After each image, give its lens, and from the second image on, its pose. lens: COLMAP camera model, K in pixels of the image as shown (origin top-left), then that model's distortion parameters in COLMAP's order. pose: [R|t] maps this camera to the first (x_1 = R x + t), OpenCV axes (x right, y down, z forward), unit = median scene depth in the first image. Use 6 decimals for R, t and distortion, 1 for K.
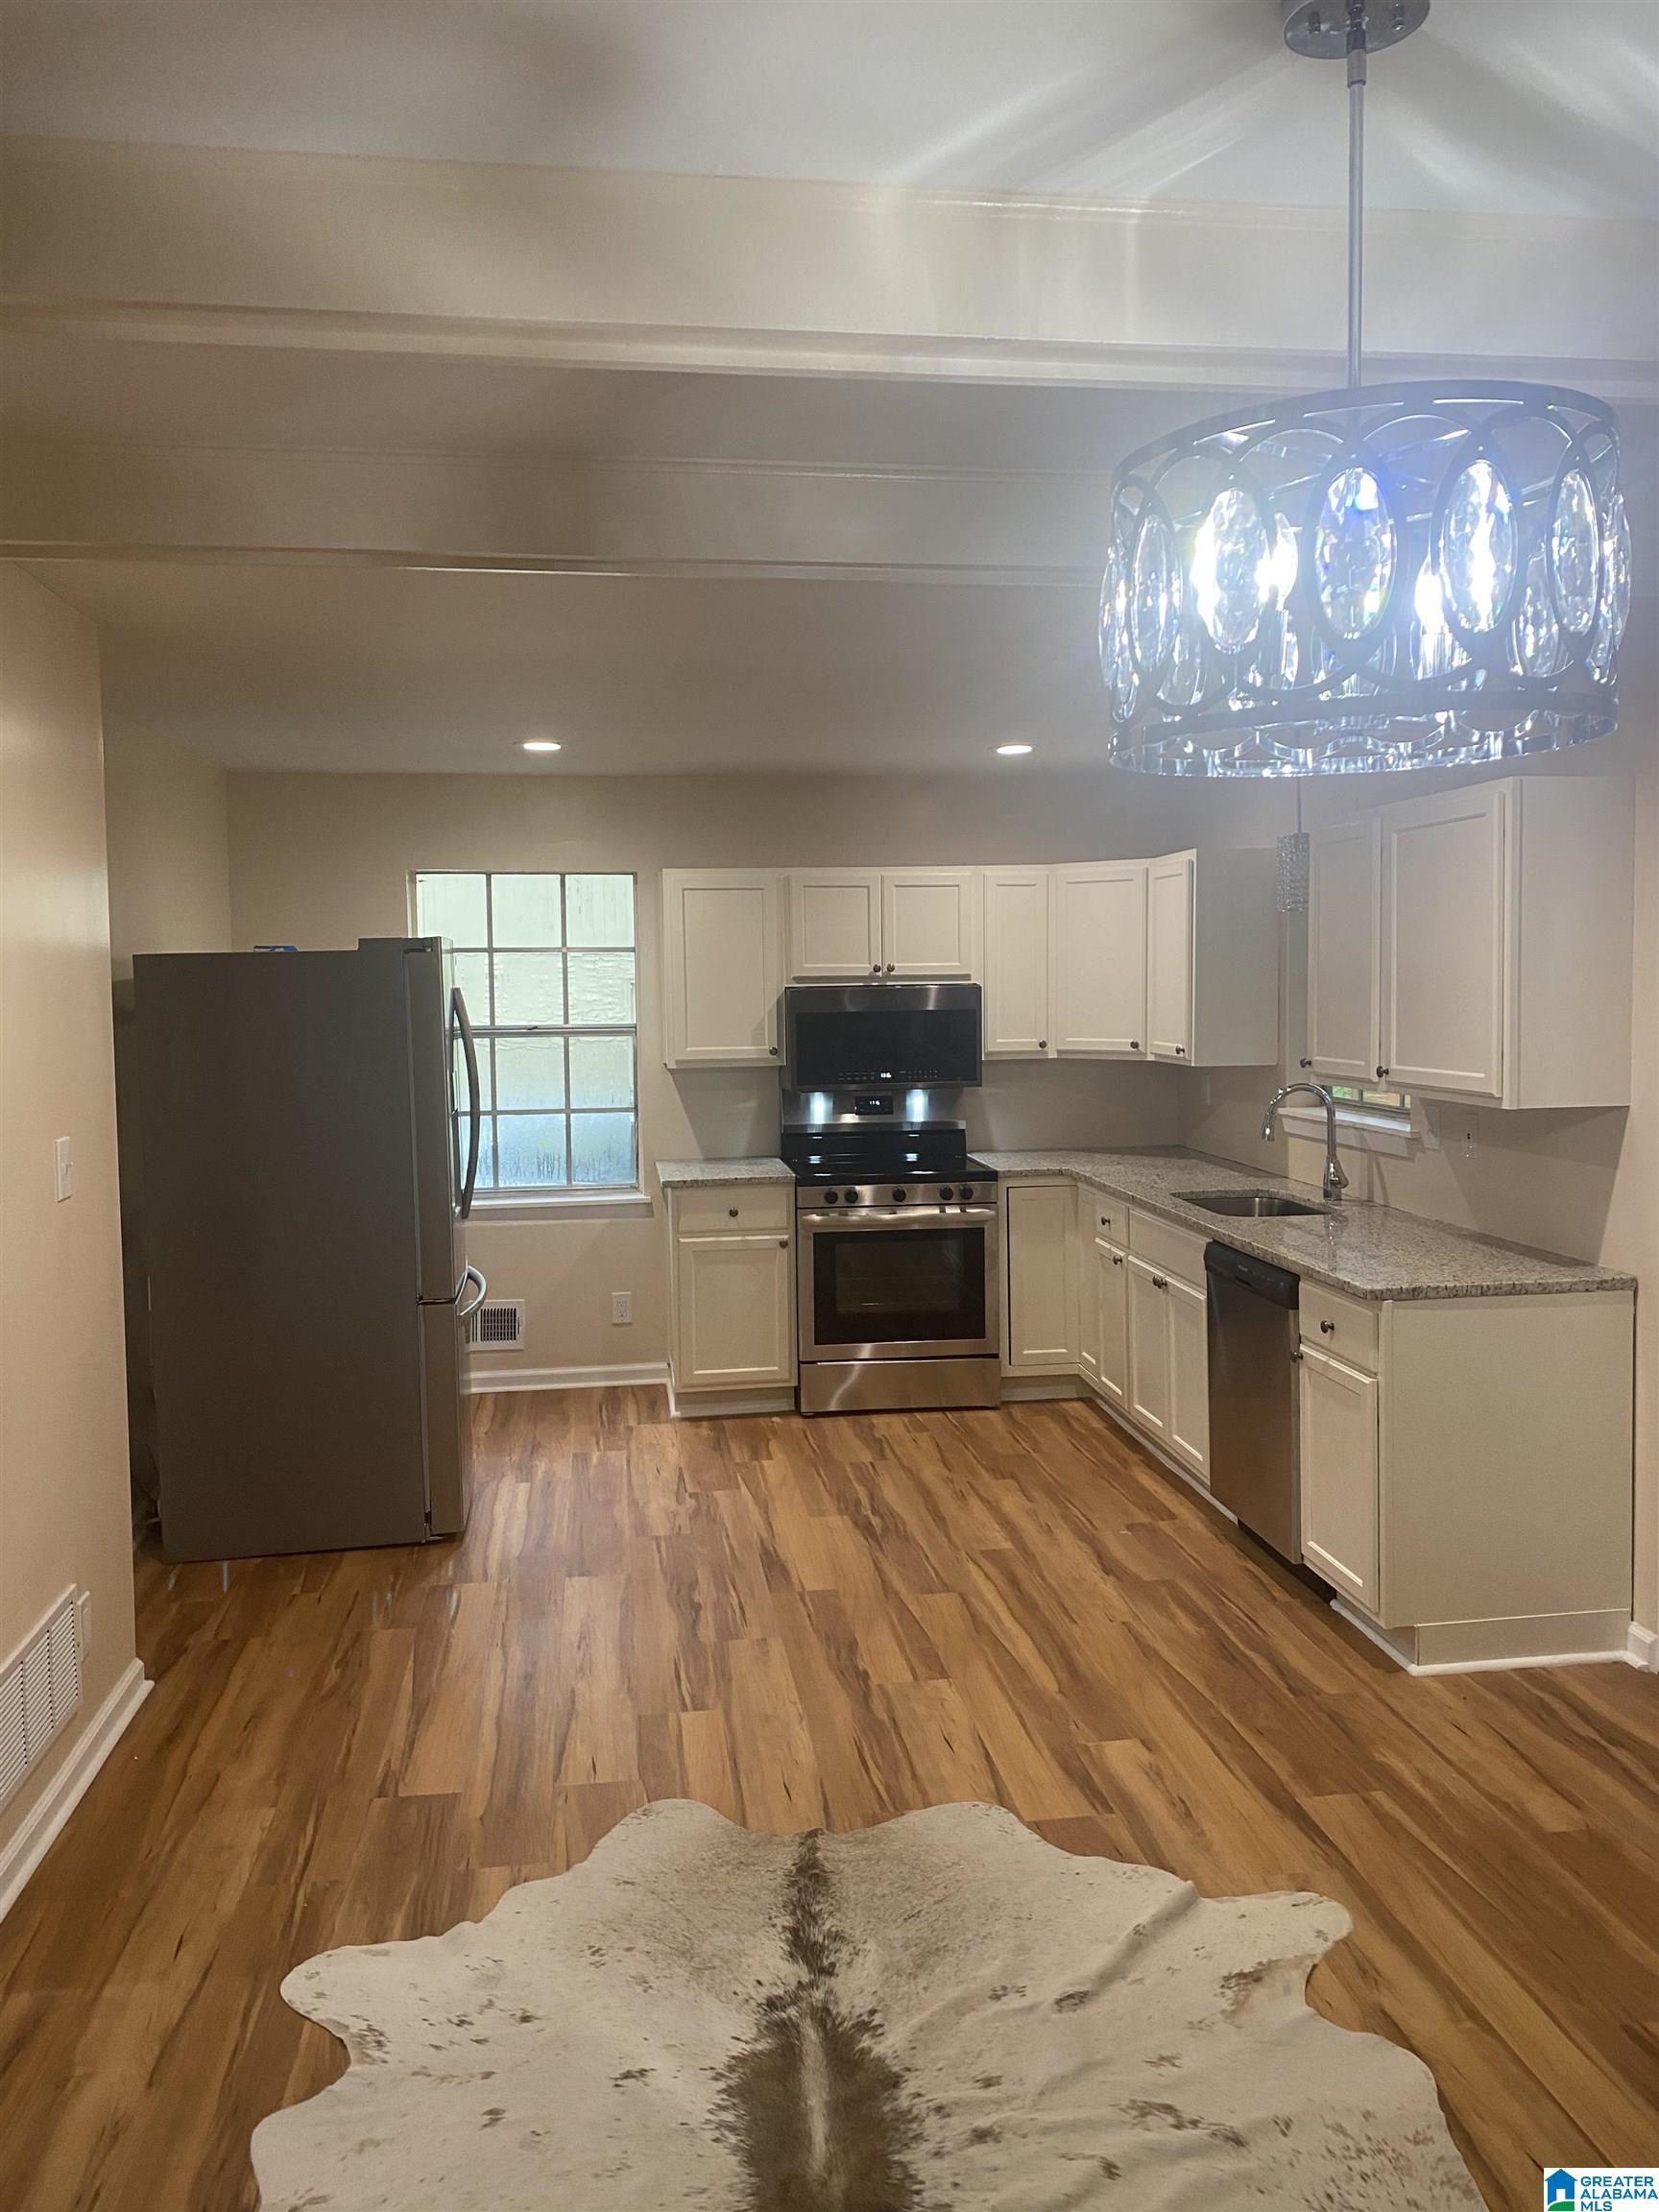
lens RADIAL K [[1689.4, 0, 828.9], [0, 1689.4, 1094.4], [0, 0, 1]] dist [0.043952, -0.044752]
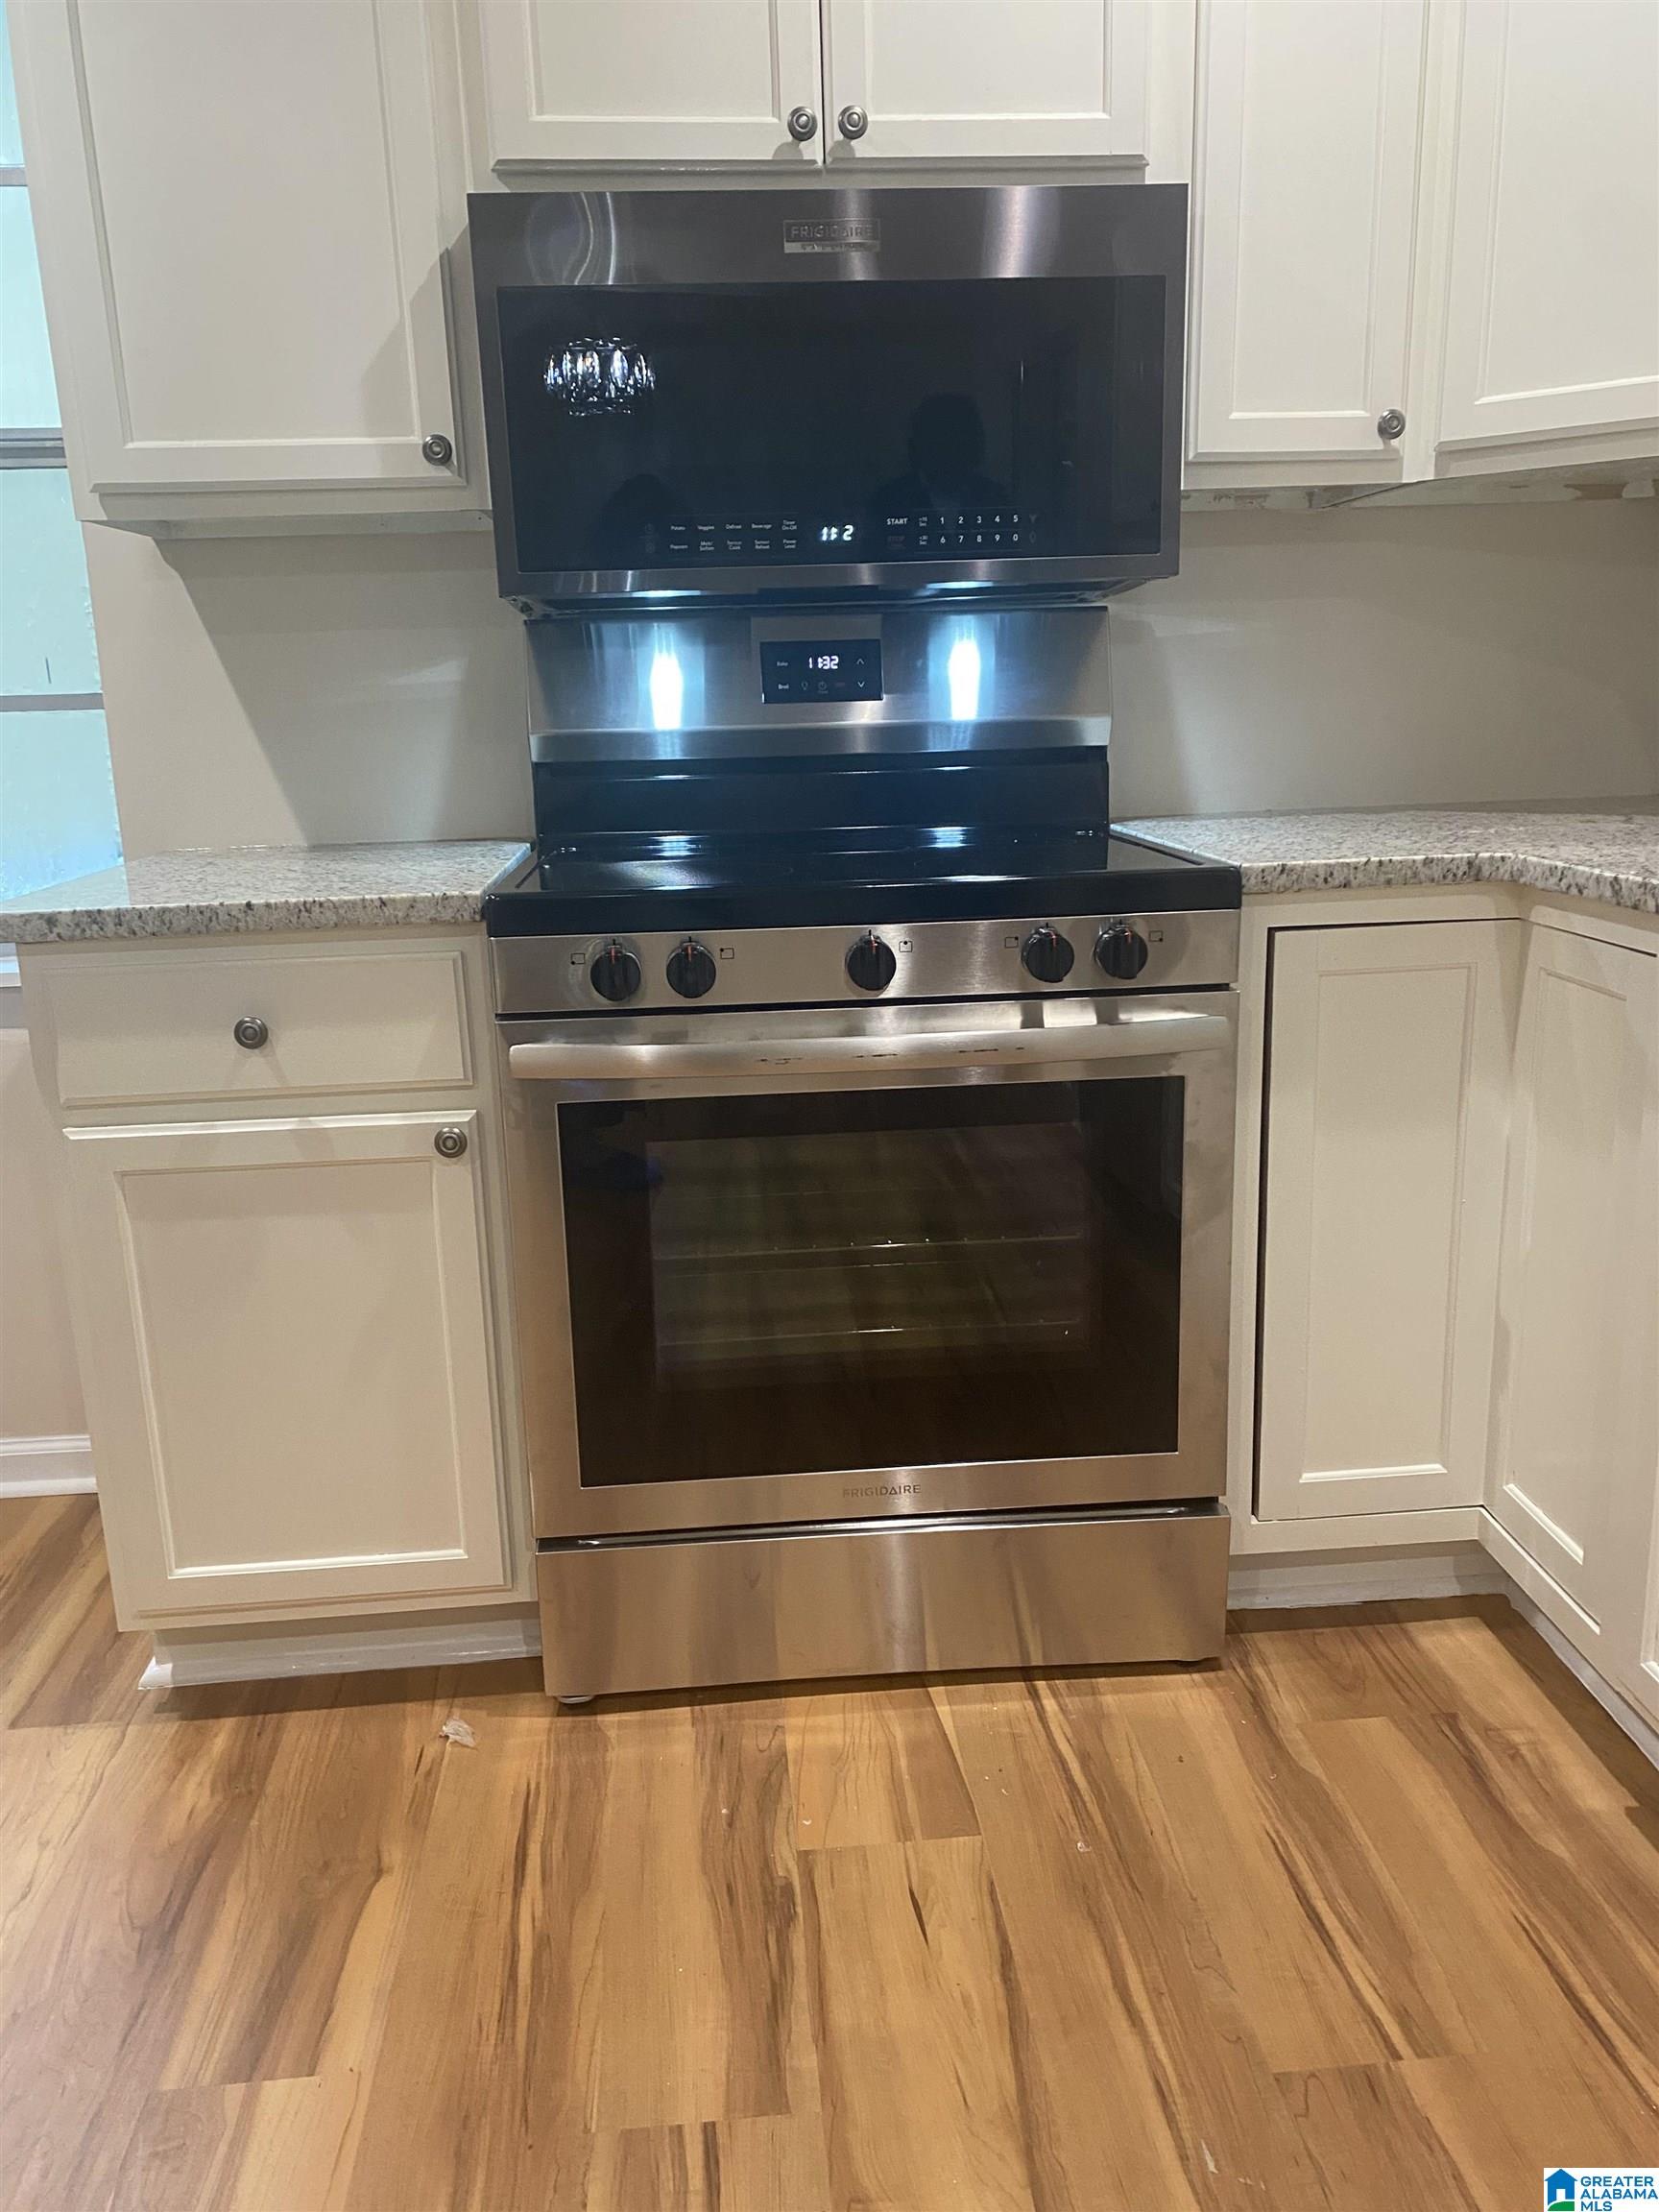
lens RADIAL K [[1689.4, 0, 815.5], [0, 1689.4, 1111.7], [0, 0, 1]] dist [0.043952, -0.044752]
pose [[0.997902, -0.001765, -0.064720, 0.049178], [0.012942, 0.984892, 0.172686, 0.035501], [0.063437, -0.173161, 0.982848, 0.715964]]
